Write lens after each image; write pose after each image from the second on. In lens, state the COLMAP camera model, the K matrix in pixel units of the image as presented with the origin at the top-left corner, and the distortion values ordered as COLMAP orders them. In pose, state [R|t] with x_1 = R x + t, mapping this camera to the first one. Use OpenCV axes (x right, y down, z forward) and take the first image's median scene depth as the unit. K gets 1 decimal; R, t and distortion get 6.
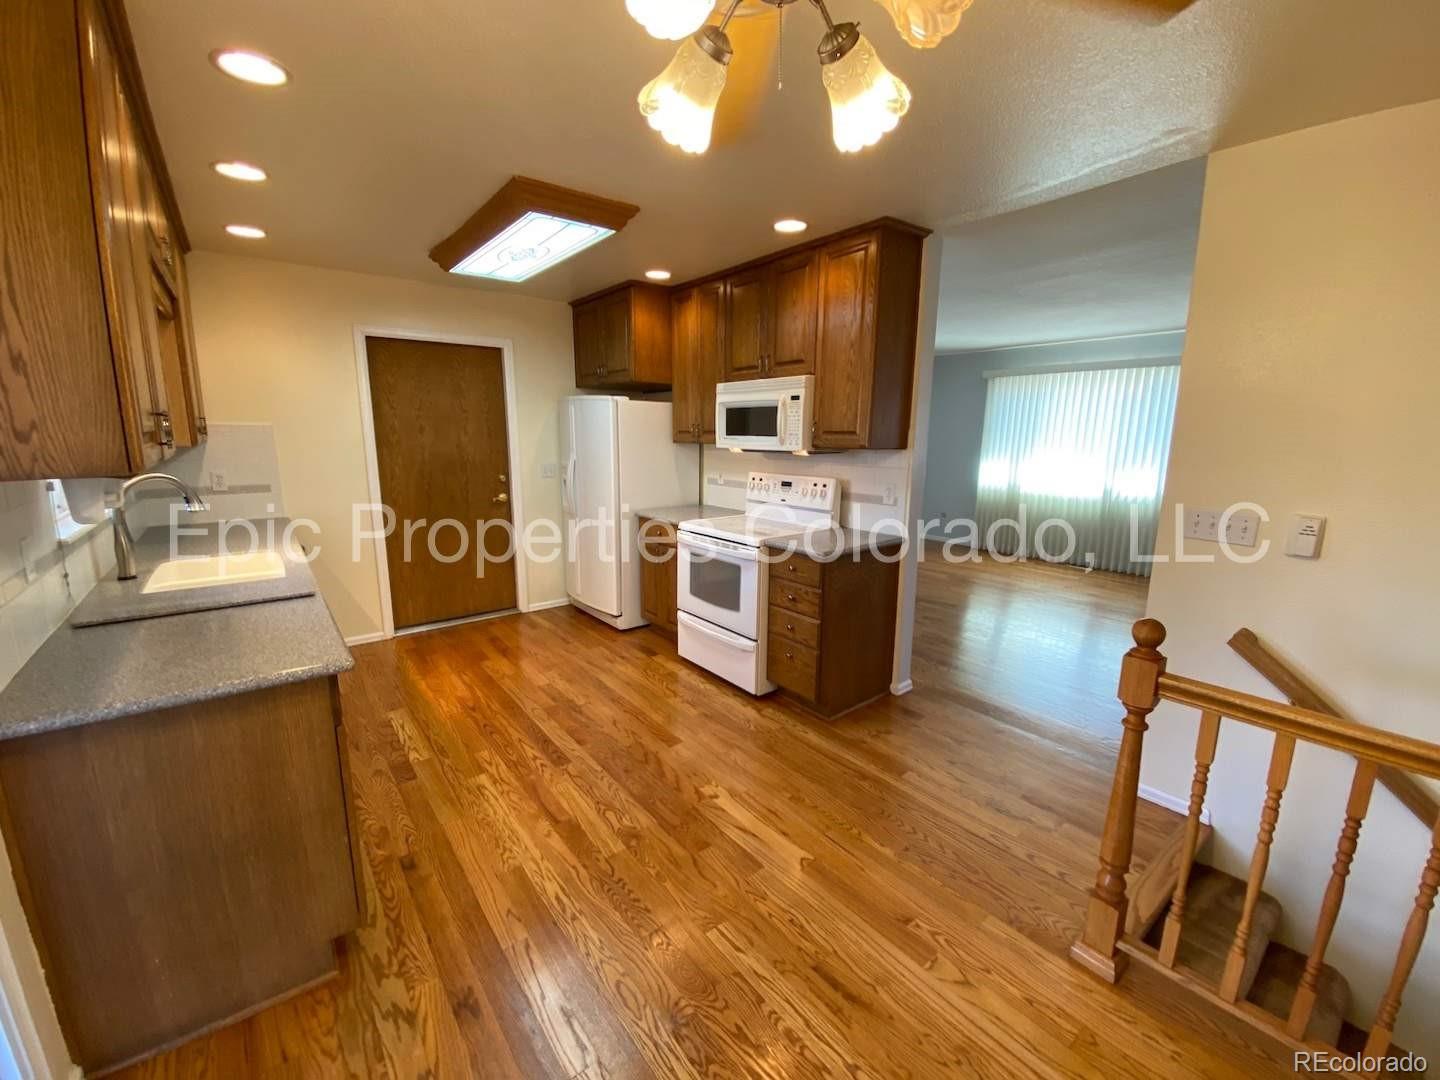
lens RADIAL K [[584.2, 0, 721.6], [0, 584.2, 546.3], [0, 0, 1]] dist [0.015043, -0.017799]
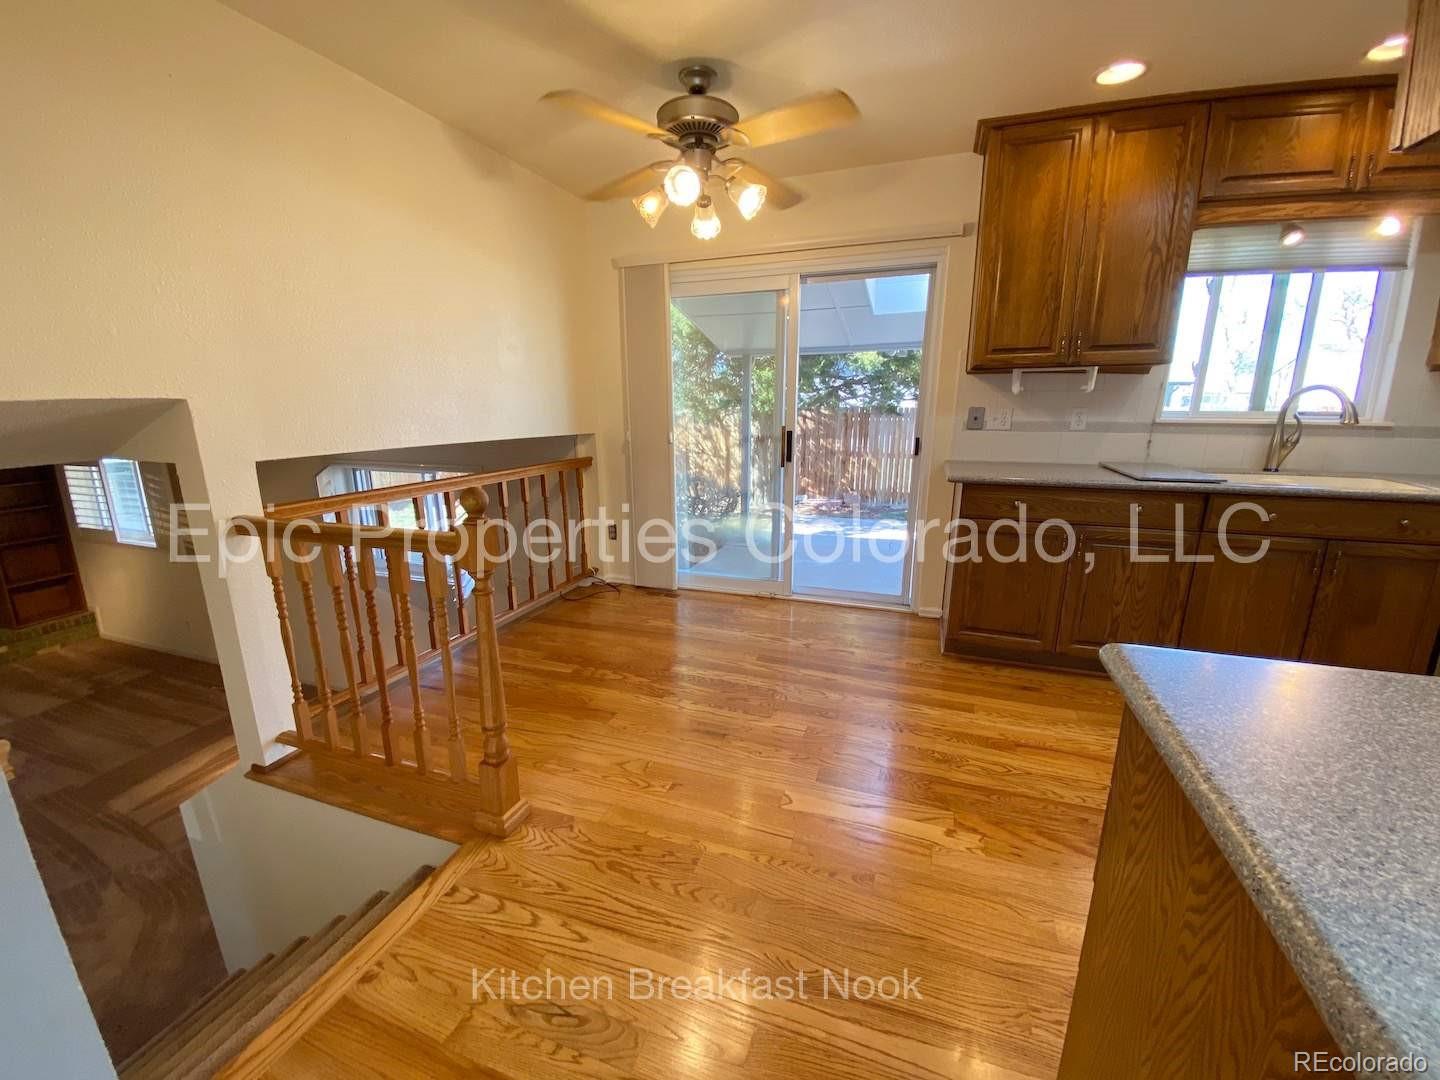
lens RADIAL K [[584.2, 0, 721.6], [0, 584.2, 546.3], [0, 0, 1]] dist [0.015043, -0.017799]
pose [[-0.846456, 0.127207, -0.517040, 0.647042], [-0.104457, 0.912502, 0.395511, -0.174439], [0.522112, 0.388791, -0.759105, 1.478852]]
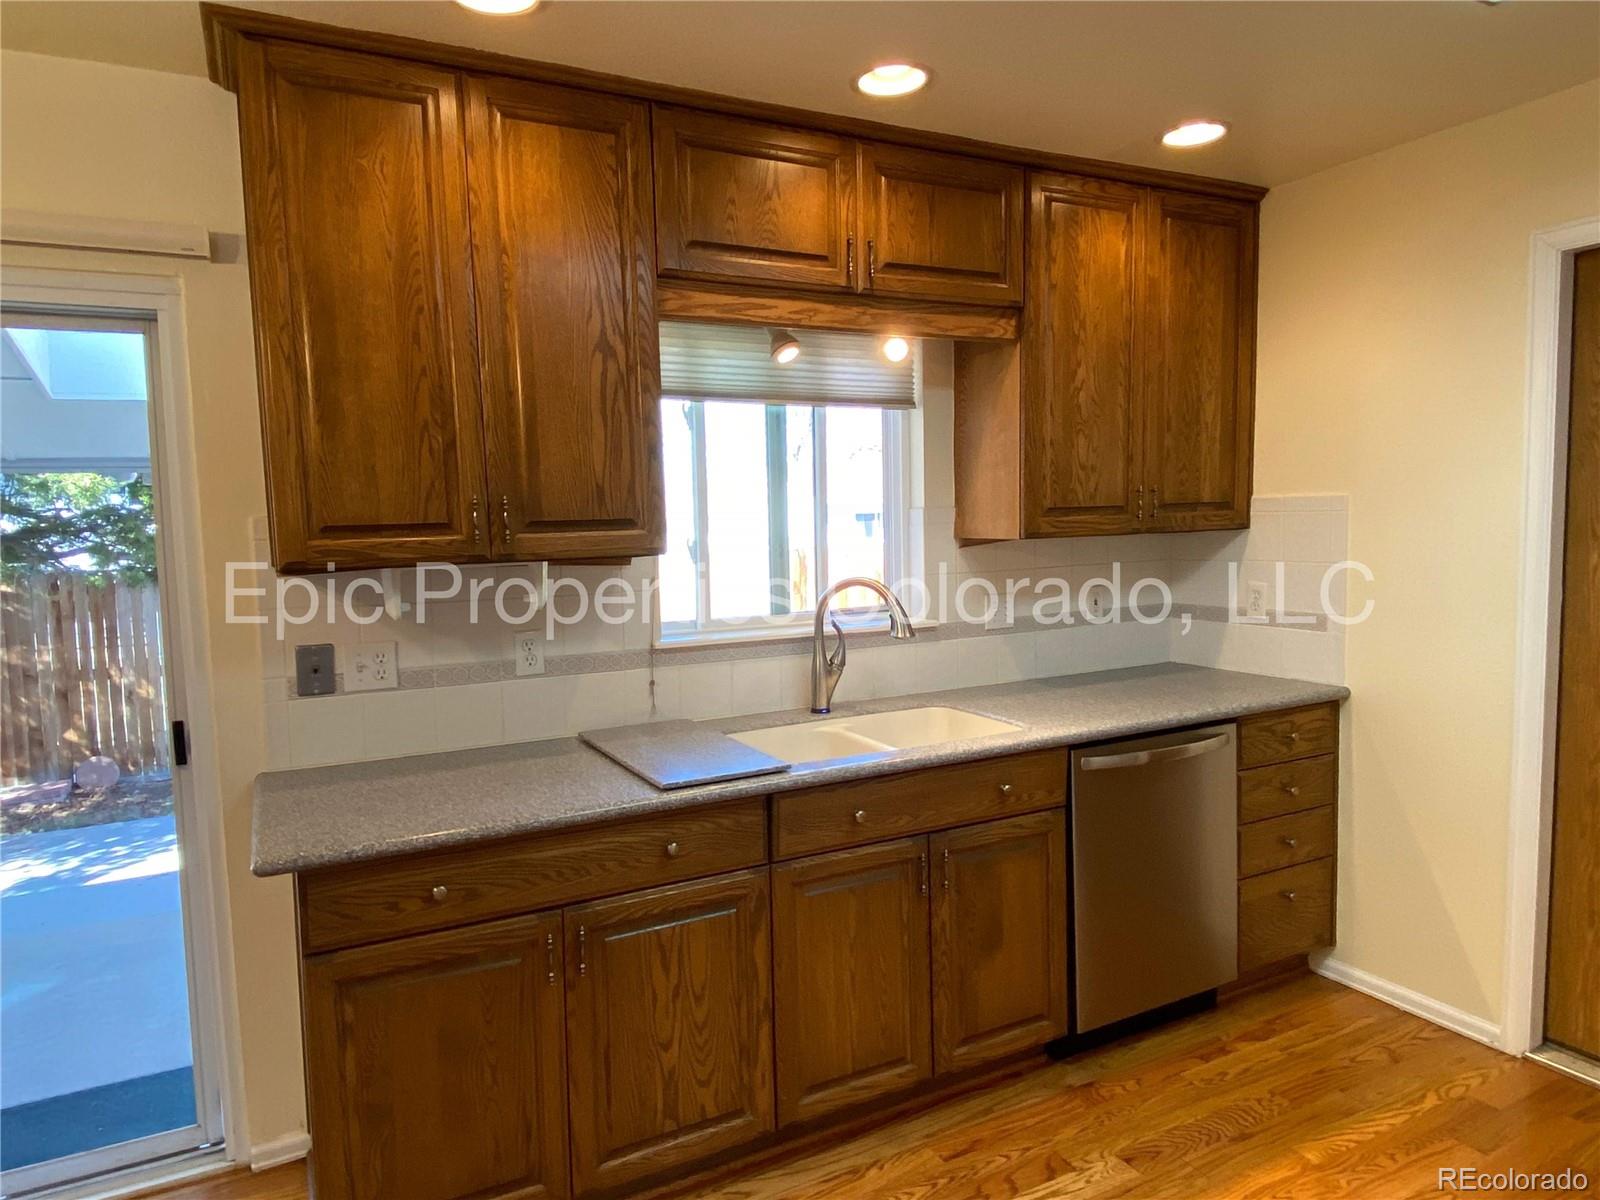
lens RADIAL K [[1010.5, 0, 796.1], [0, 1010.5, 620.6], [0, 0, 1]] dist [0.073490, -0.073561]
pose [[-0.200078, 0.093180, -0.975339, 0.269722], [-0.174465, 0.976170, 0.129049, -0.238224], [0.964122, 0.195982, -0.179054, 1.255212]]
